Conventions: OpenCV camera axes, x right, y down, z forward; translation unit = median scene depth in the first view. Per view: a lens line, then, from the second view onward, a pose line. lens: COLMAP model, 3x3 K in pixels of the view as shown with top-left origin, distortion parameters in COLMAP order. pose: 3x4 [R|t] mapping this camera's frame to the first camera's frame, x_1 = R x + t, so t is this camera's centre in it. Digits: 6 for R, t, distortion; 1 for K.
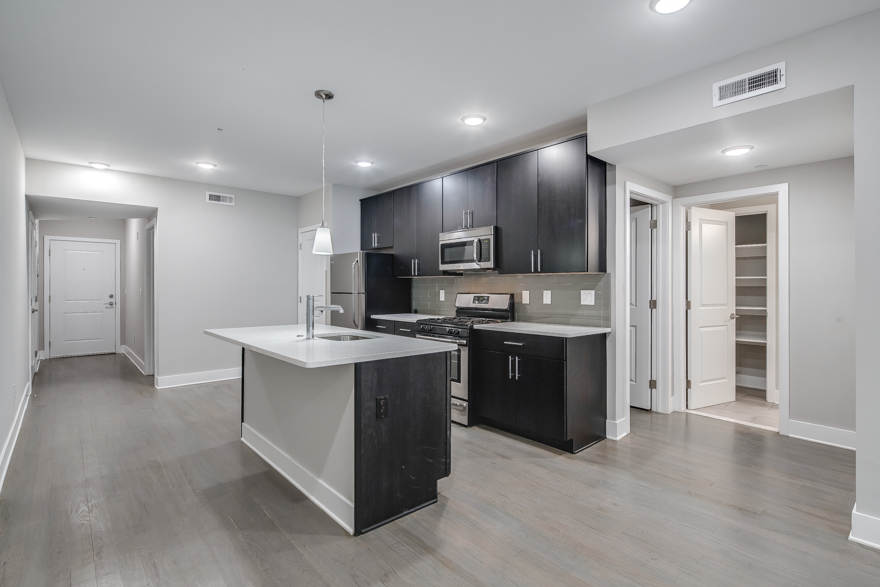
lens RADIAL K [[431.4, 0, 443.1], [0, 431.4, 287.1], [0, 0, 1]] dist [-0.000198, -0.000304]
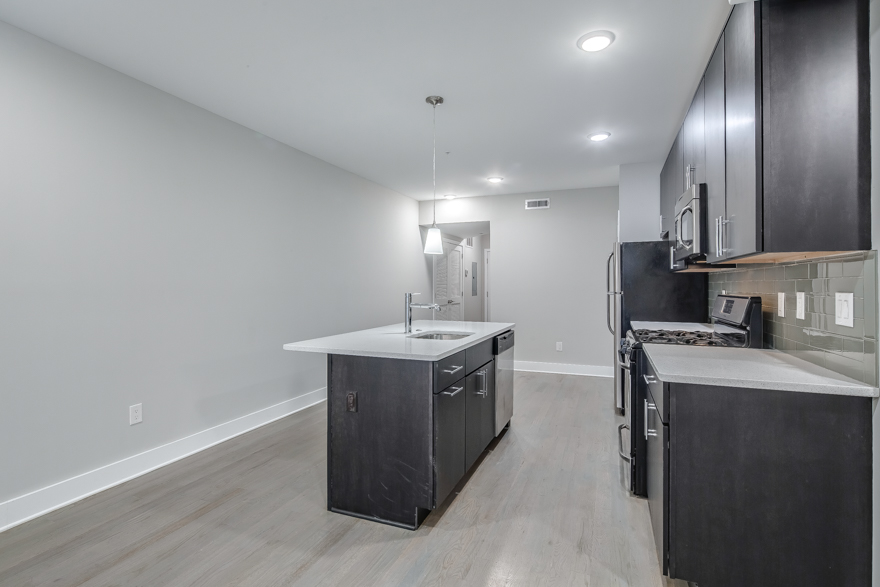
lens RADIAL K [[440.9, 0, 438.6], [0, 440.9, 282.5], [0, 0, 1]] dist [0.000216, -0.000239]
pose [[0.444743, -0.007112, -0.895630, 0.479392], [0.000674, 0.999971, -0.007606, 0.000210], [0.895658, 0.002780, 0.444735, 0.379559]]
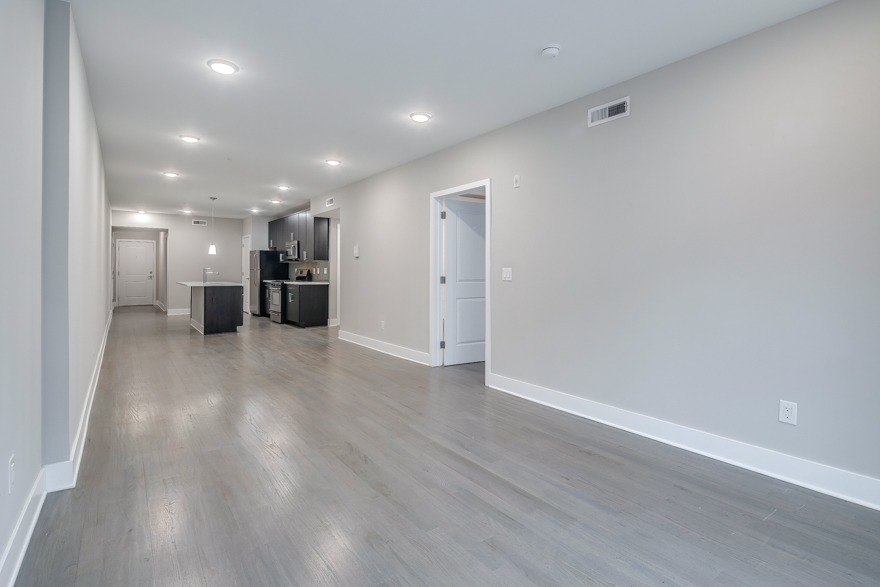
lens RADIAL K [[457.1, 0, 436.8], [0, 457.1, 269.0], [0, 0, 1]] dist [0.025525, 0.000052]
pose [[0.992608, 0.001547, -0.121355, 1.113183], [-0.001948, 0.999993, -0.003183, 0.019457], [0.121349, 0.003396, 0.992604, -1.312237]]
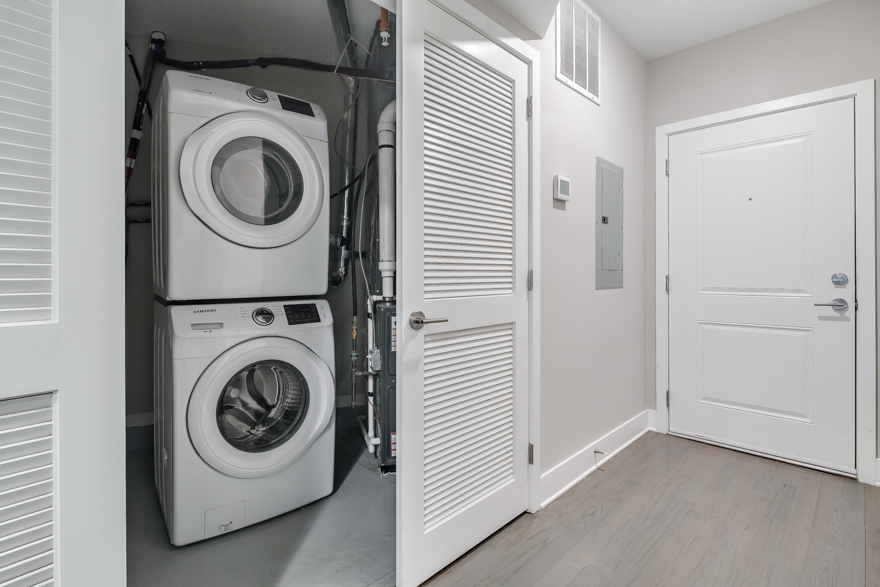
lens RADIAL K [[426.4, 0, 438.5], [0, 426.4, 276.0], [0, 0, 1]] dist [0.000530, 0.000218]
pose [[0.066982, 0.000583, -0.997754, -0.892161], [0.000514, 1.000000, 0.000619, 0.032086], [0.997754, -0.000554, 0.066981, 1.271532]]
